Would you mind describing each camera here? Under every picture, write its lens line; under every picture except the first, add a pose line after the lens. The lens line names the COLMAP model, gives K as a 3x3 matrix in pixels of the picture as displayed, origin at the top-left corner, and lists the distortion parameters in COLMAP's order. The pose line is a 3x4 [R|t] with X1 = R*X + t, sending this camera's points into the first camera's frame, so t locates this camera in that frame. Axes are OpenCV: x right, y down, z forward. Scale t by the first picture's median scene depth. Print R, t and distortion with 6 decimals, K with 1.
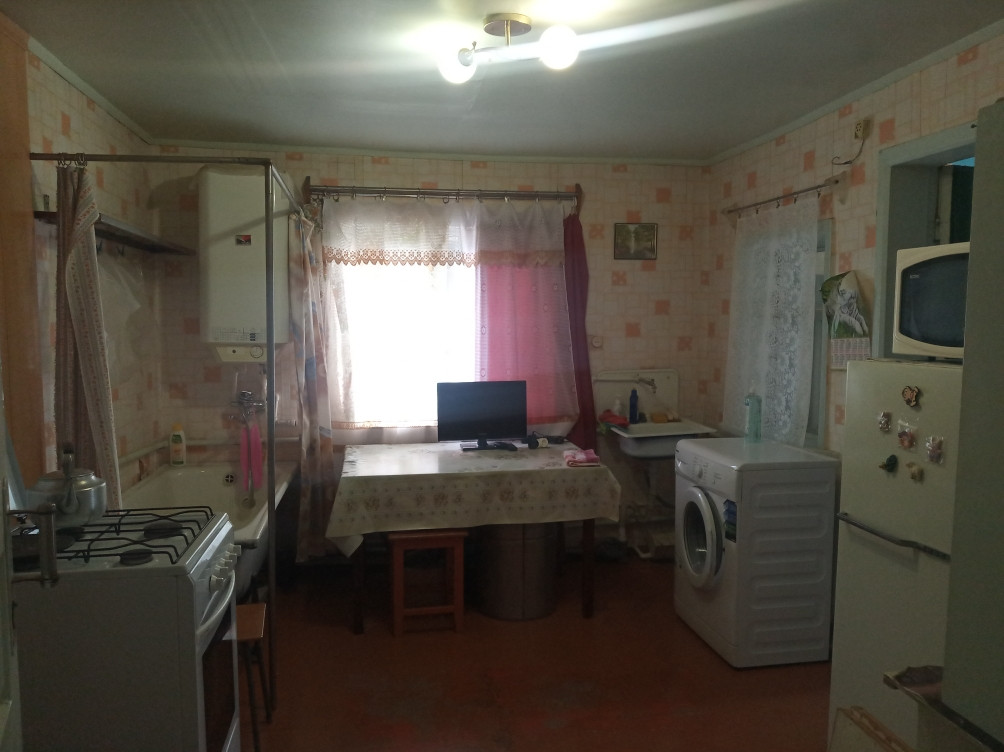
lens RADIAL K [[788.5, 0, 502.0], [0, 788.5, 376.0], [0, 0, 1]] dist [0.042297, -0.073749]
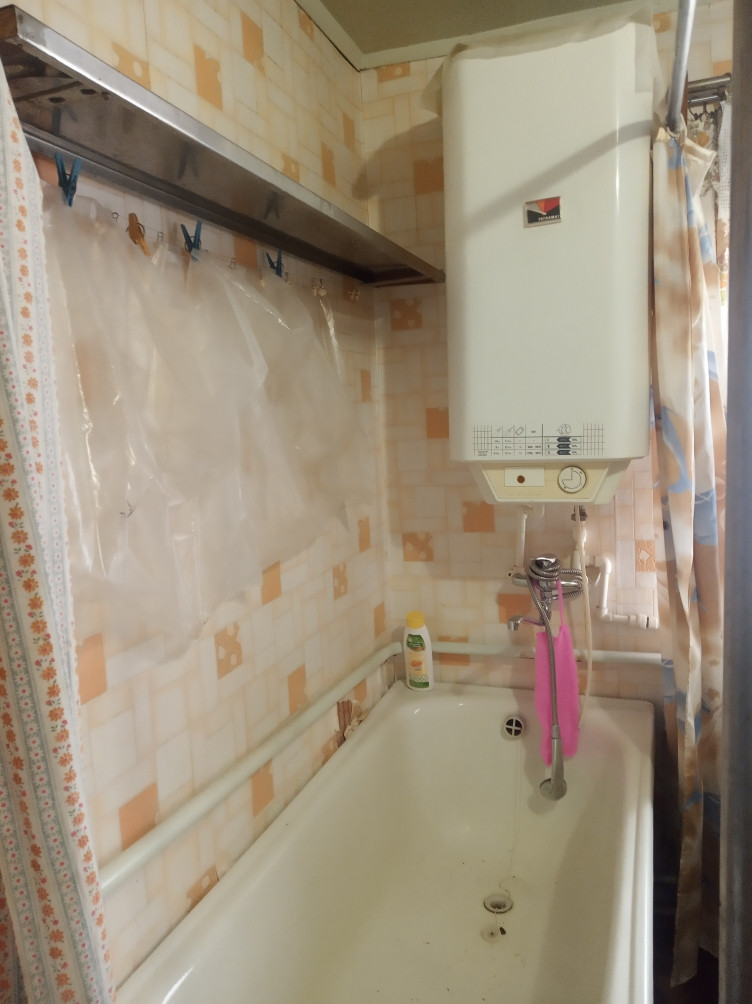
lens RADIAL K [[788.5, 0, 376.0], [0, 788.5, 502.0], [0, 0, 1]] dist [0.042297, -0.073749]
pose [[0.879345, 0.008947, -0.476102, -0.187045], [0.018867, 0.998384, 0.053608, -0.040574], [0.475812, -0.056123, 0.877755, 0.537511]]
